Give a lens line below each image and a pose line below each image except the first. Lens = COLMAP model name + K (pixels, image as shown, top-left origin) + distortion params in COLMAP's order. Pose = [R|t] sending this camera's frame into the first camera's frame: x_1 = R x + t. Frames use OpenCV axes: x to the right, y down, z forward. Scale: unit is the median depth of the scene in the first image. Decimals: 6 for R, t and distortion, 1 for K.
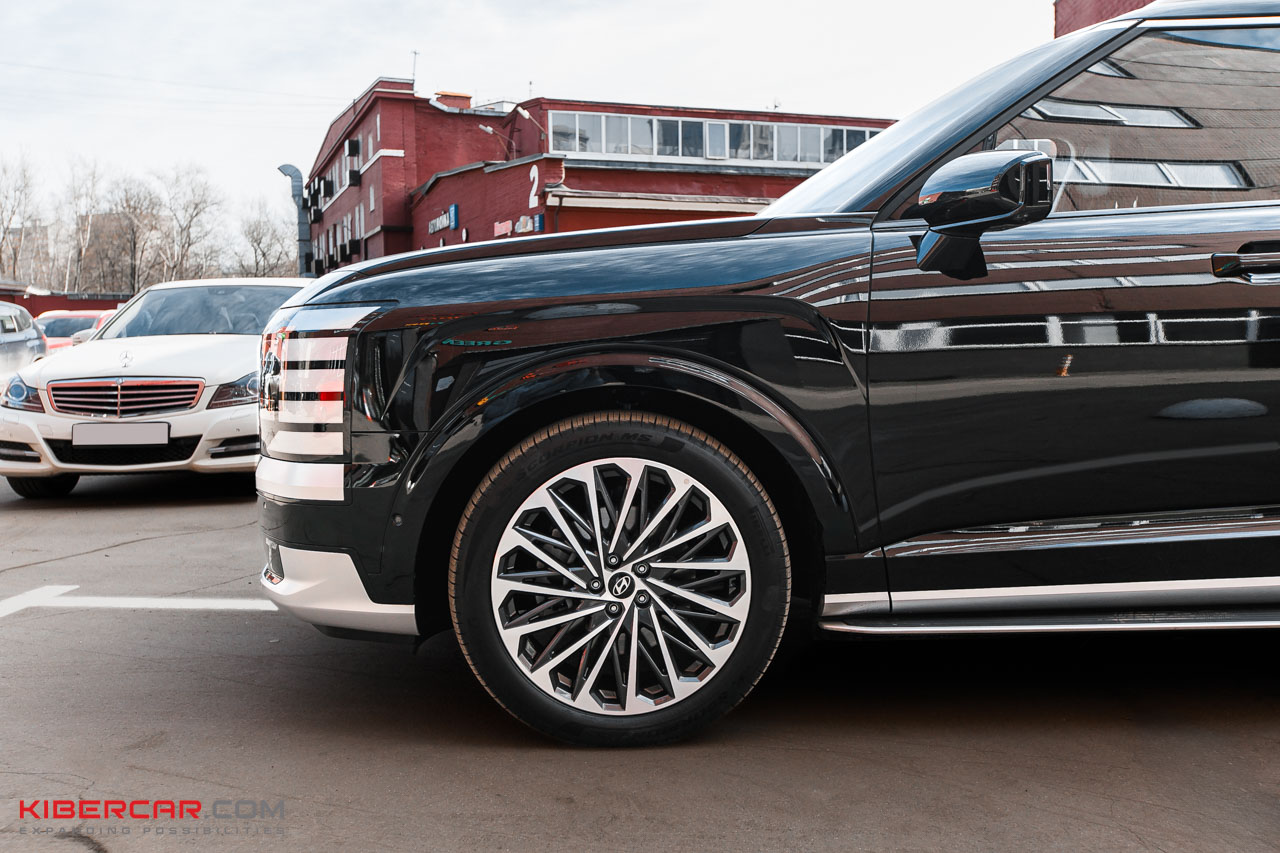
lens RADIAL K [[1198.8, 0, 636.3], [0, 1198.8, 424.7], [0, 0, 1]] dist [0.050393, 0.000000]
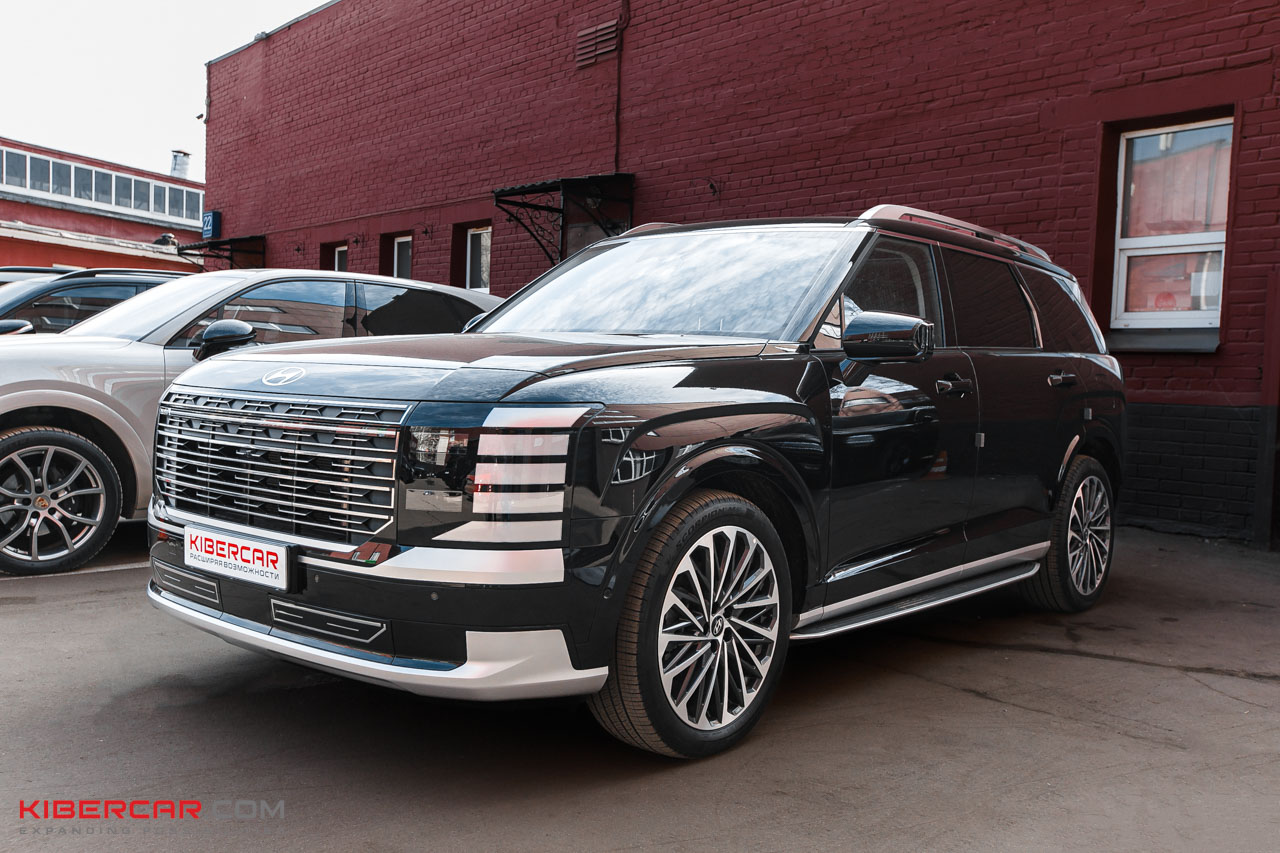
lens RADIAL K [[1116.3, 0, 642.9], [0, 1116.3, 427.4], [0, 0, 1]] dist [0.056557, 0.006526]
pose [[0.692240, -0.002122, 0.721664, -0.912040], [0.013932, 0.999849, -0.010424, -0.065413], [-0.721532, 0.017270, 0.692165, 0.224083]]
